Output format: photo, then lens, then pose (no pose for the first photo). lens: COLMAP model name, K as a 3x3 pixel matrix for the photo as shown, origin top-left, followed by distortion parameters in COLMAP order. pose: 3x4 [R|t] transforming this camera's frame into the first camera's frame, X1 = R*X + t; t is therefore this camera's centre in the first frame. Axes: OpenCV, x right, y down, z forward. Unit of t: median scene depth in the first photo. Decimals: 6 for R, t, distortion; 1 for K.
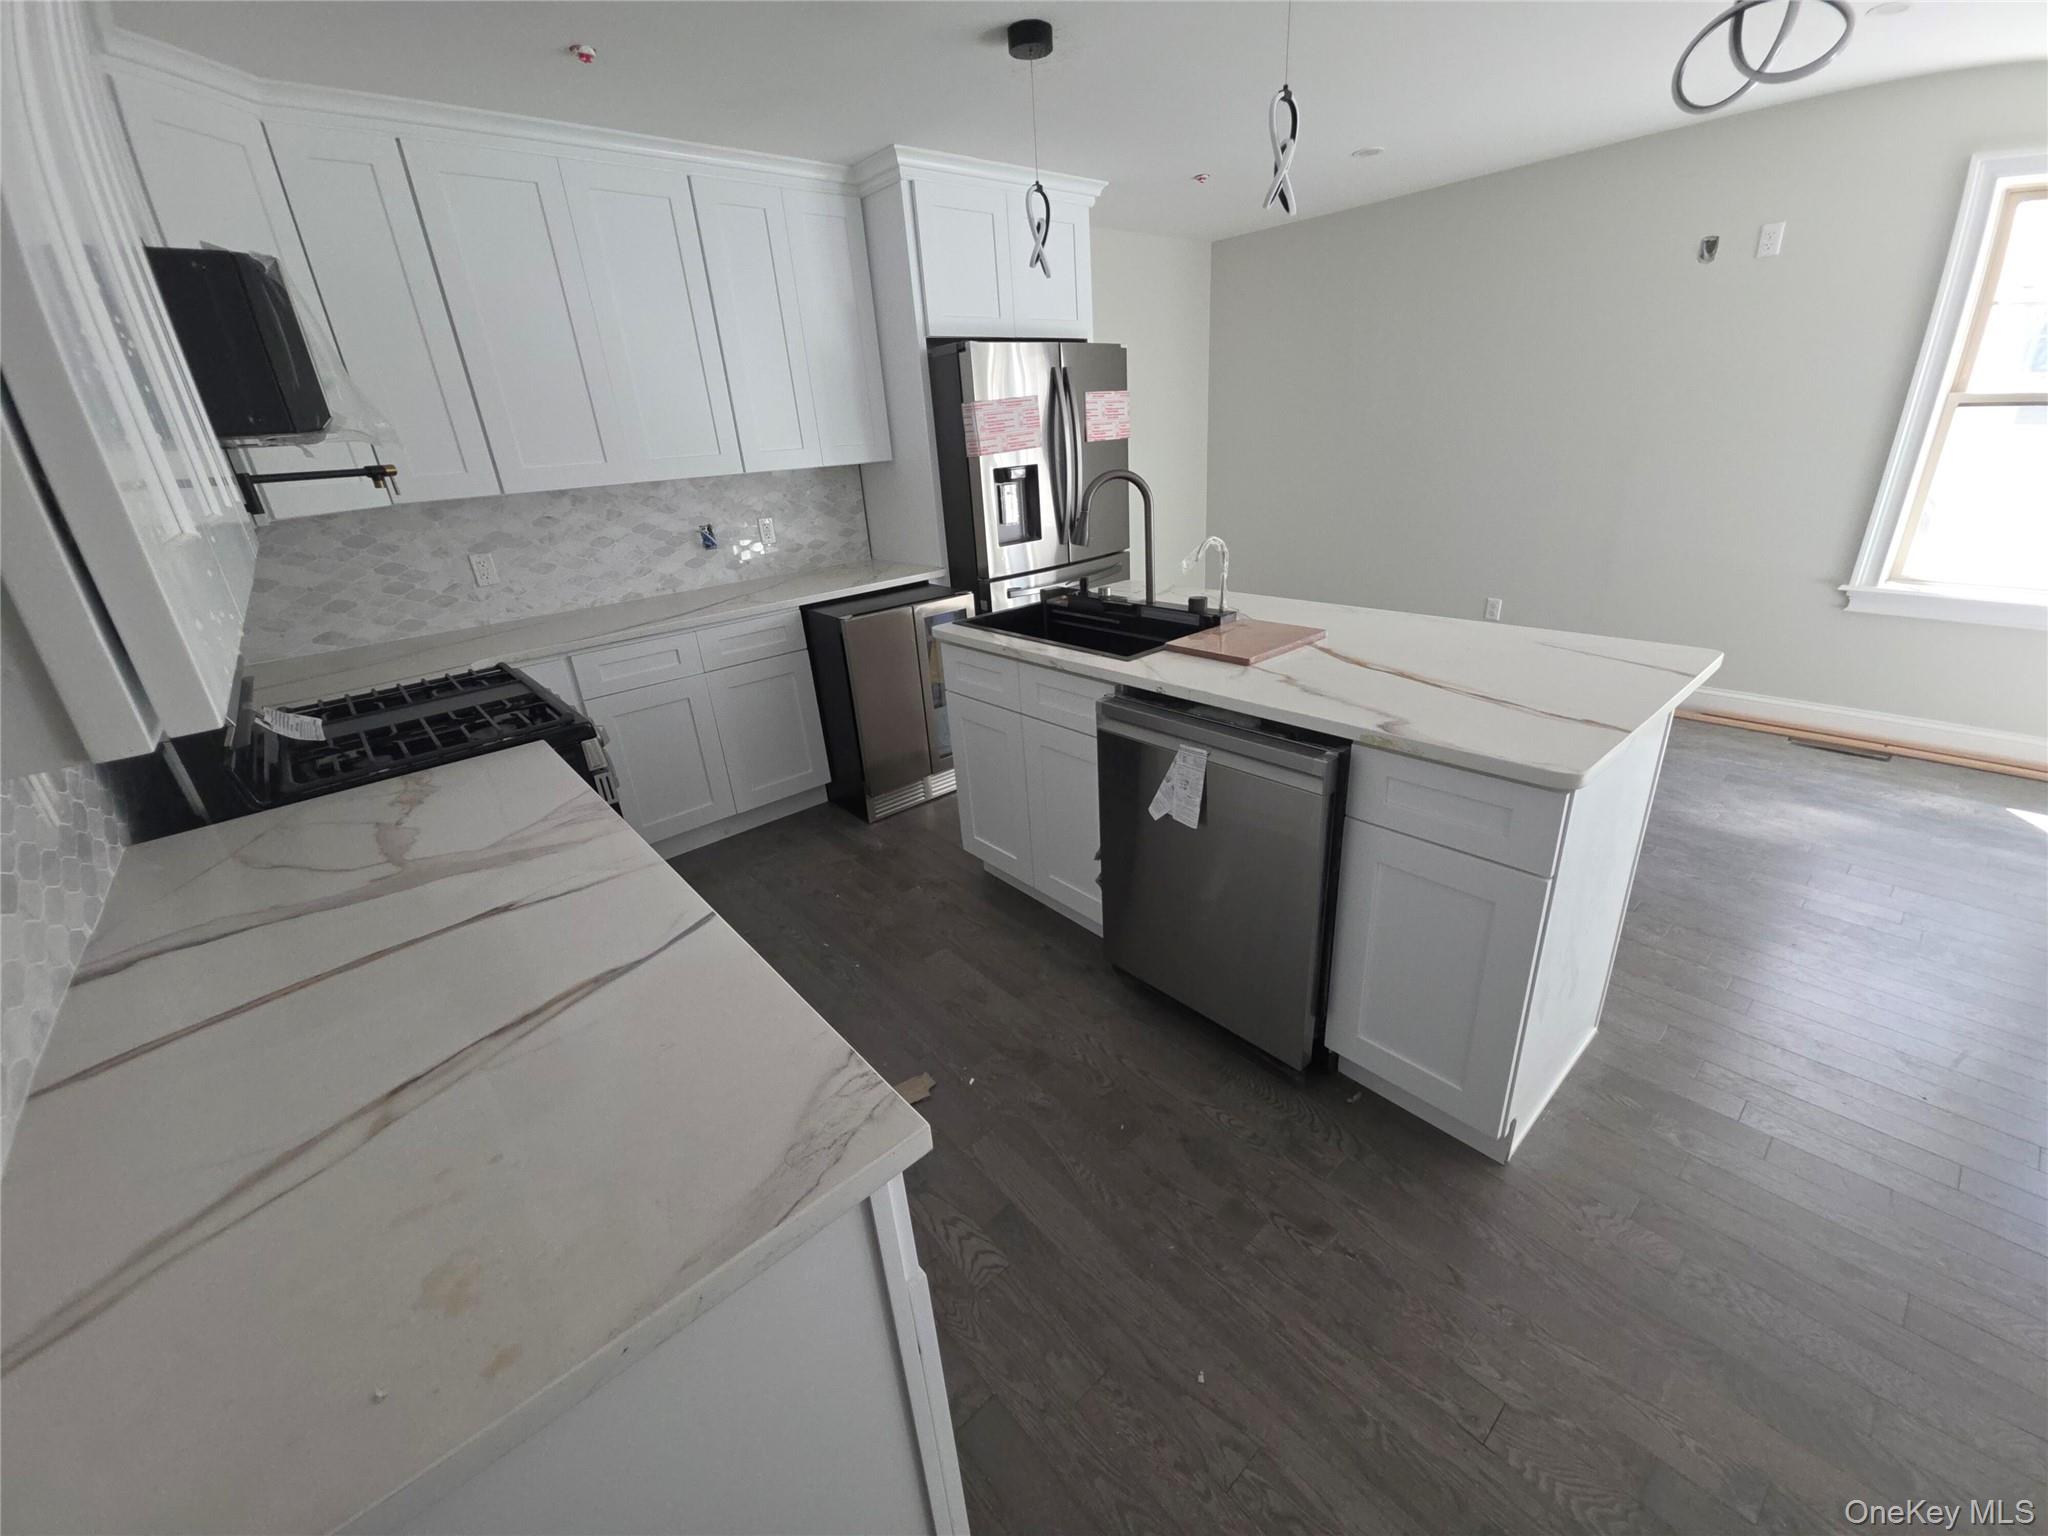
lens RADIAL K [[817.3, 0, 1039.3], [0, 817.3, 761.6], [0, 0, 1]] dist [0.011546, -0.007678]
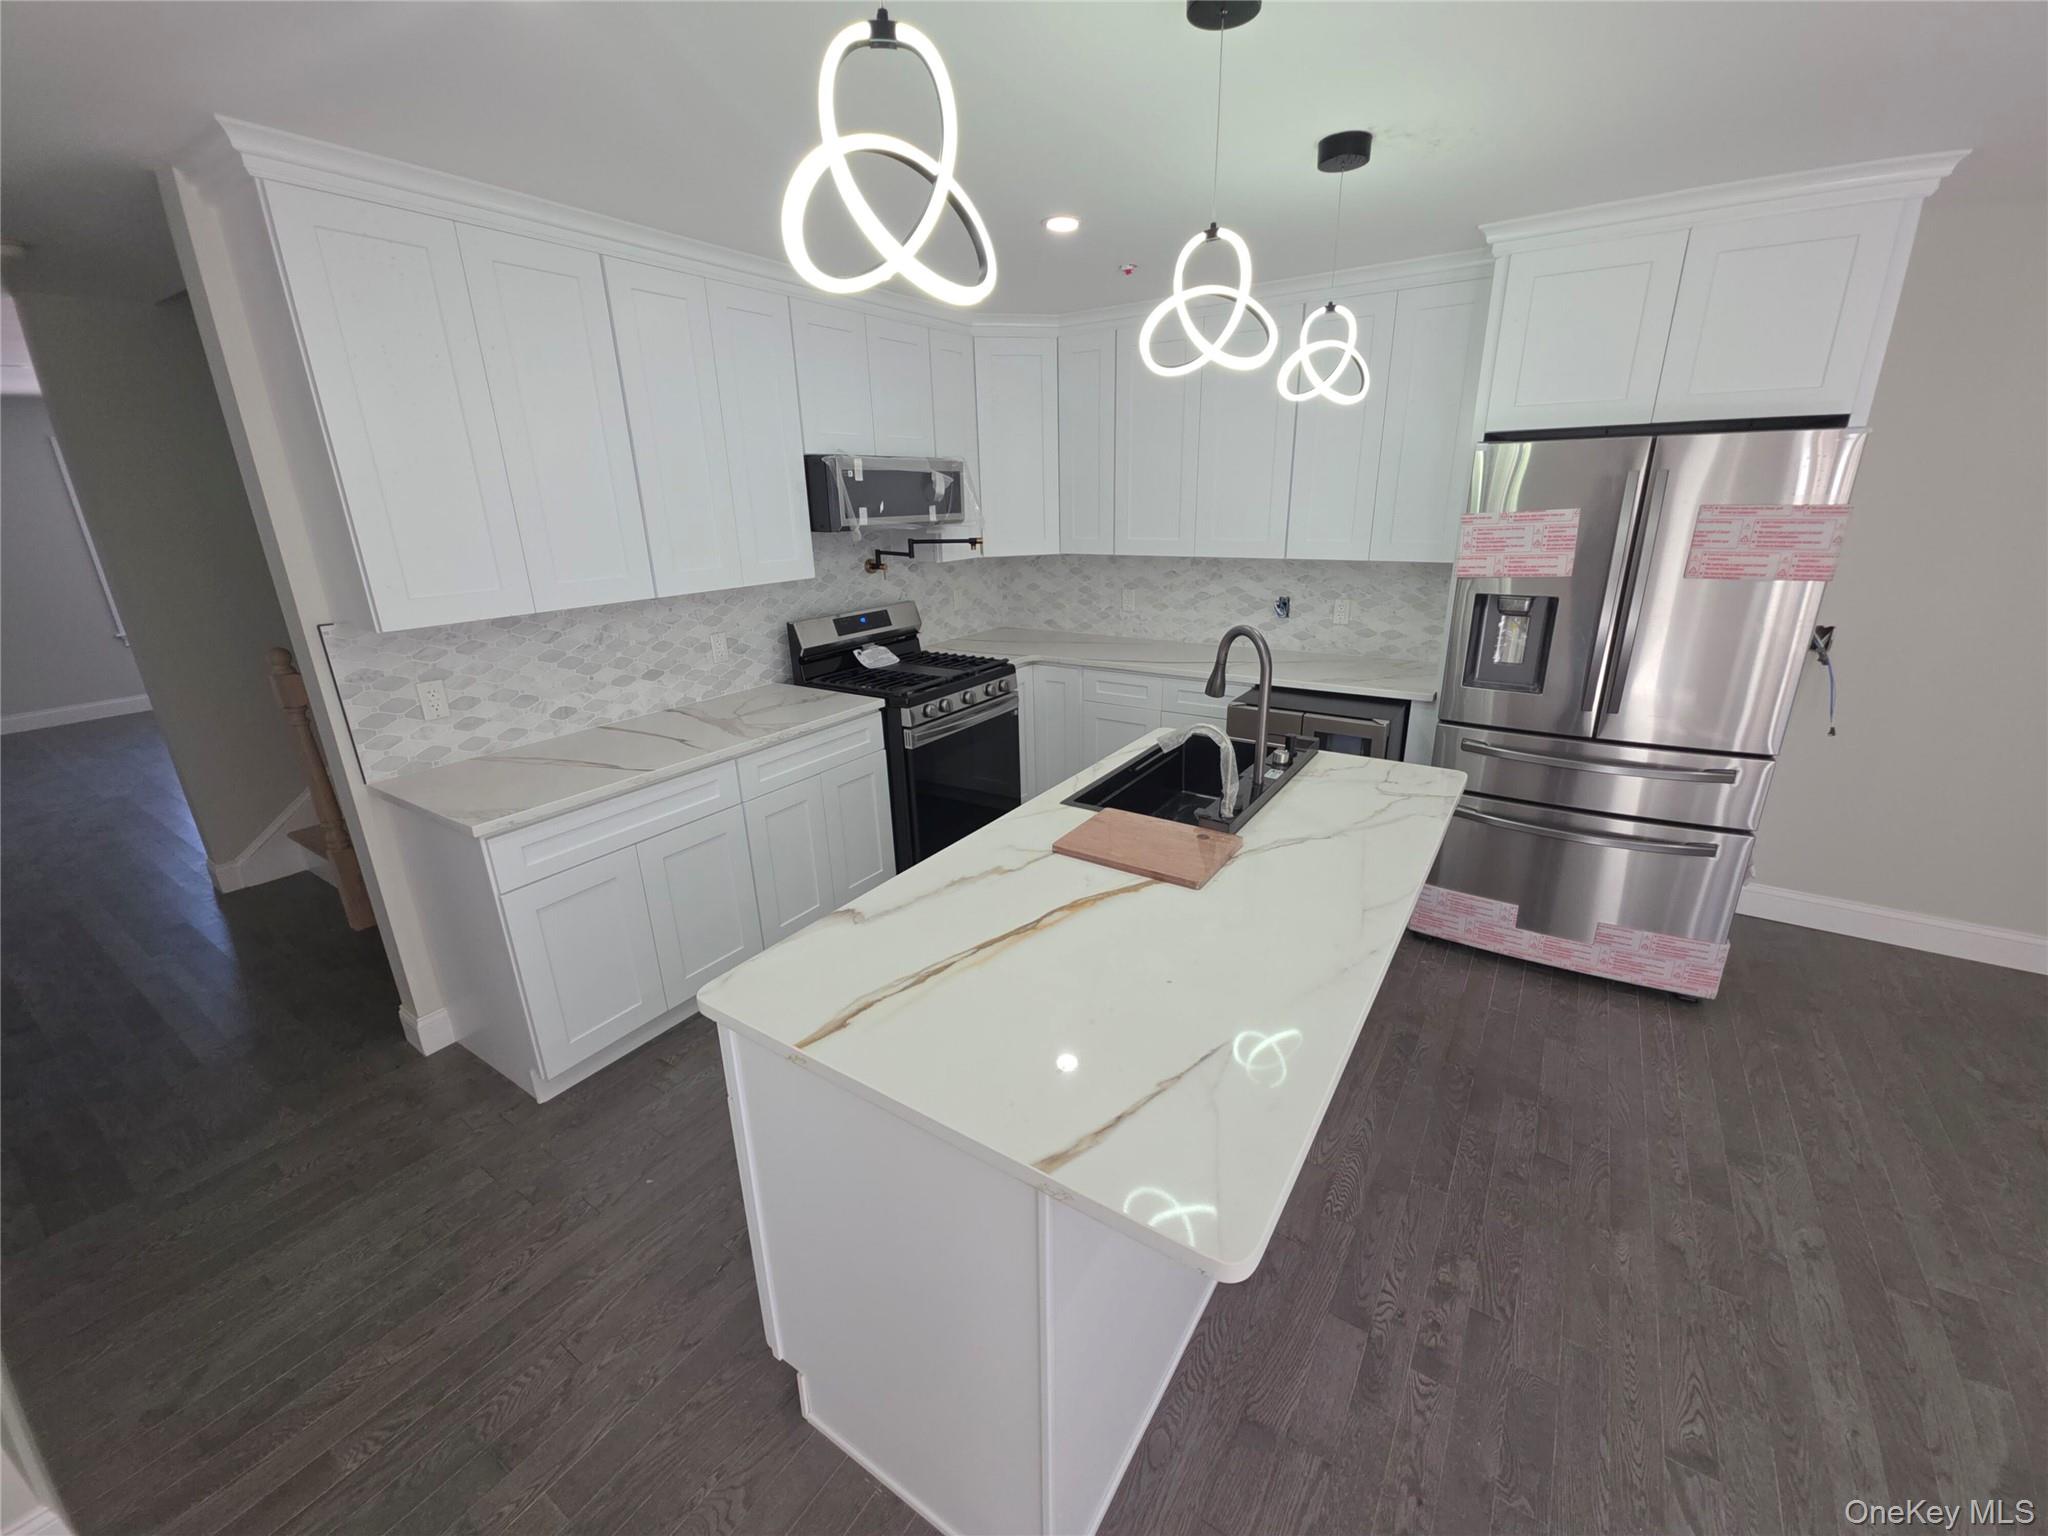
lens RADIAL K [[817.3, 0, 1032.7], [0, 817.3, 762.1], [0, 0, 1]] dist [0.011546, -0.007678]
pose [[0.258732, 0.358403, -0.896998, 0.674133], [-0.362815, 0.896683, 0.253626, -0.280600], [0.895222, 0.259823, 0.362034, 0.395716]]
